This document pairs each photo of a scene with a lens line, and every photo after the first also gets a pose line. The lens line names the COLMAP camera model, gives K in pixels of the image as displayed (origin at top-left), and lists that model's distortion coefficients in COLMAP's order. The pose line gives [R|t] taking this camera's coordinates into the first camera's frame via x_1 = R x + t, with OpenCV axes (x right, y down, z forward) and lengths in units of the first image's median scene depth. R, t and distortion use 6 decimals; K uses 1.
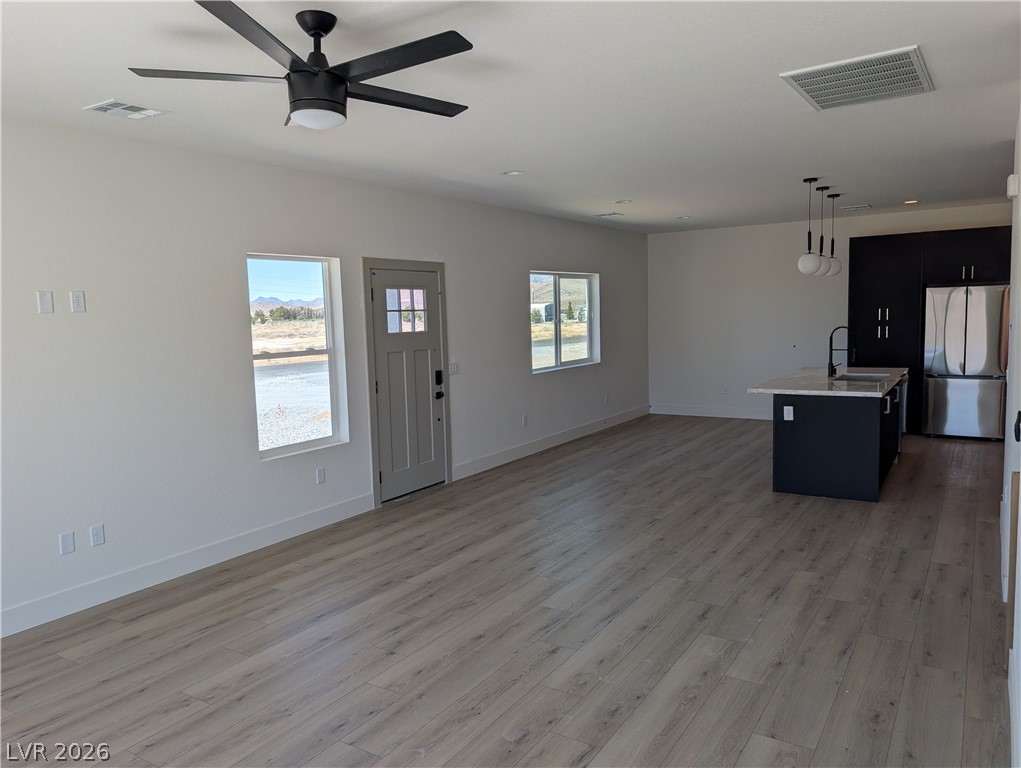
lens RADIAL K [[737.1, 0, 503.0], [0, 737.1, 383.4], [0, 0, 1]] dist [0.019885, -0.020538]
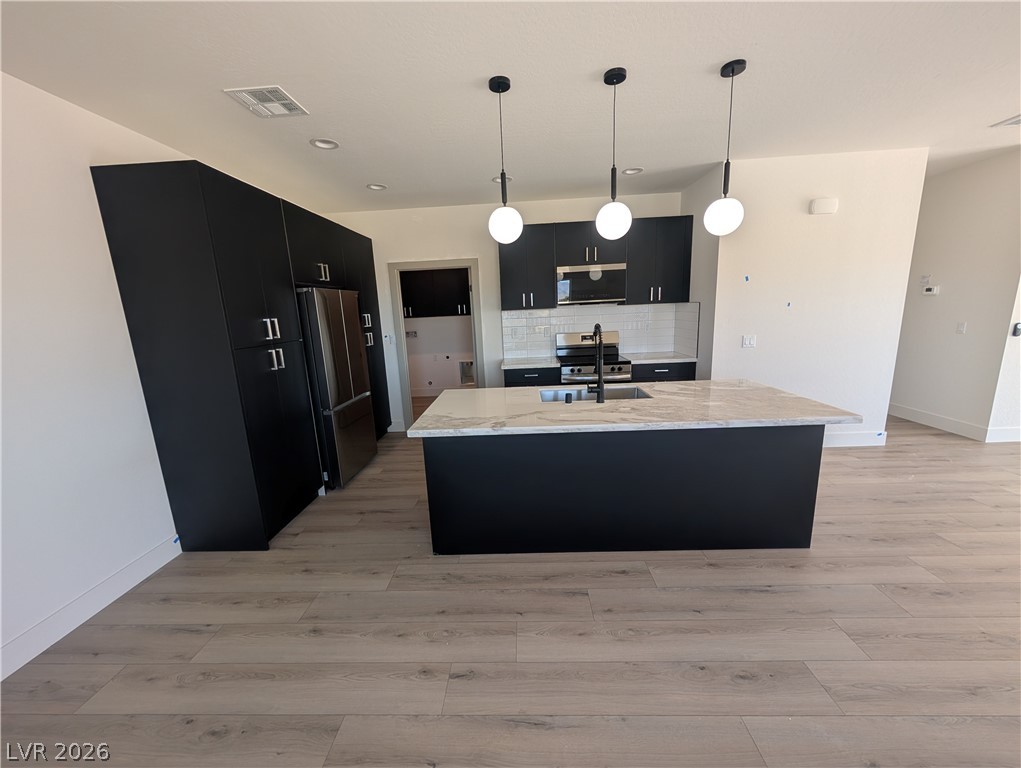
lens RADIAL K [[383.2, 0, 512.4], [0, 383.2, 382.8], [0, 0, 1]] dist [0.000943, -0.000401]
pose [[-0.516573, -0.118328, 0.848028, 0.226767], [0.138396, 0.965844, 0.219071, -0.132965], [-0.844984, 0.230530, -0.482553, 1.436153]]
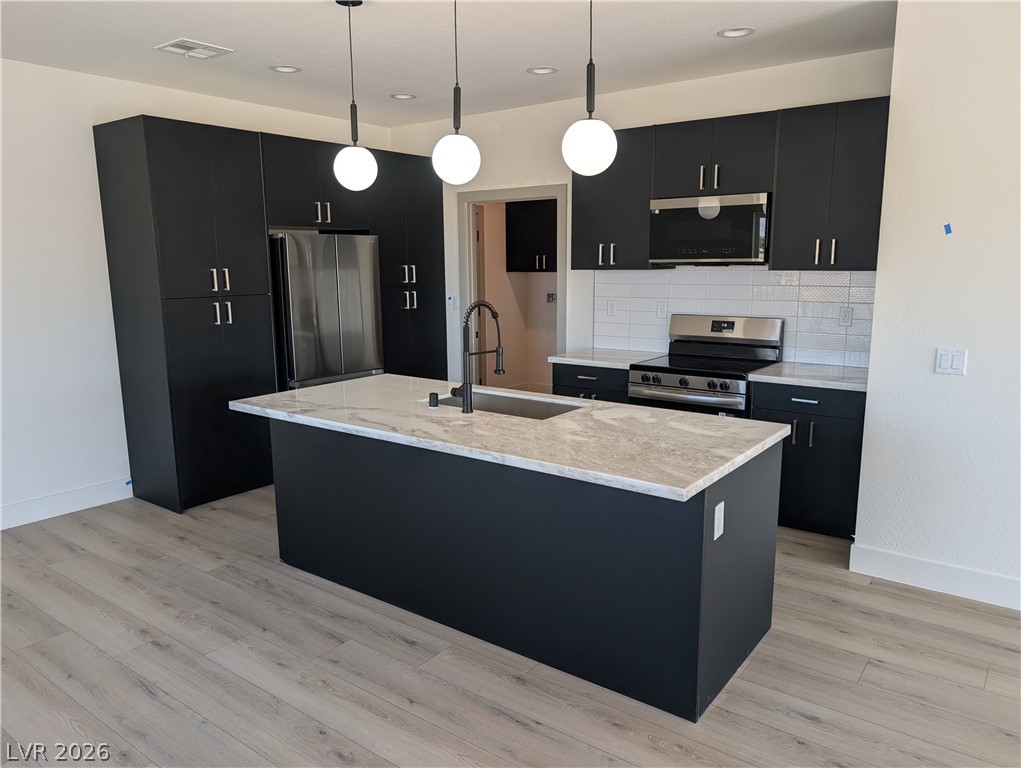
lens RADIAL K [[736.2, 0, 524.8], [0, 736.2, 389.4], [0, 0, 1]] dist [0.015648, -0.008992]
pose [[0.059781, -0.152516, 0.986491, -0.008902], [0.100261, 0.984179, 0.146083, -0.103075], [-0.993164, 0.090173, 0.074127, 1.083966]]
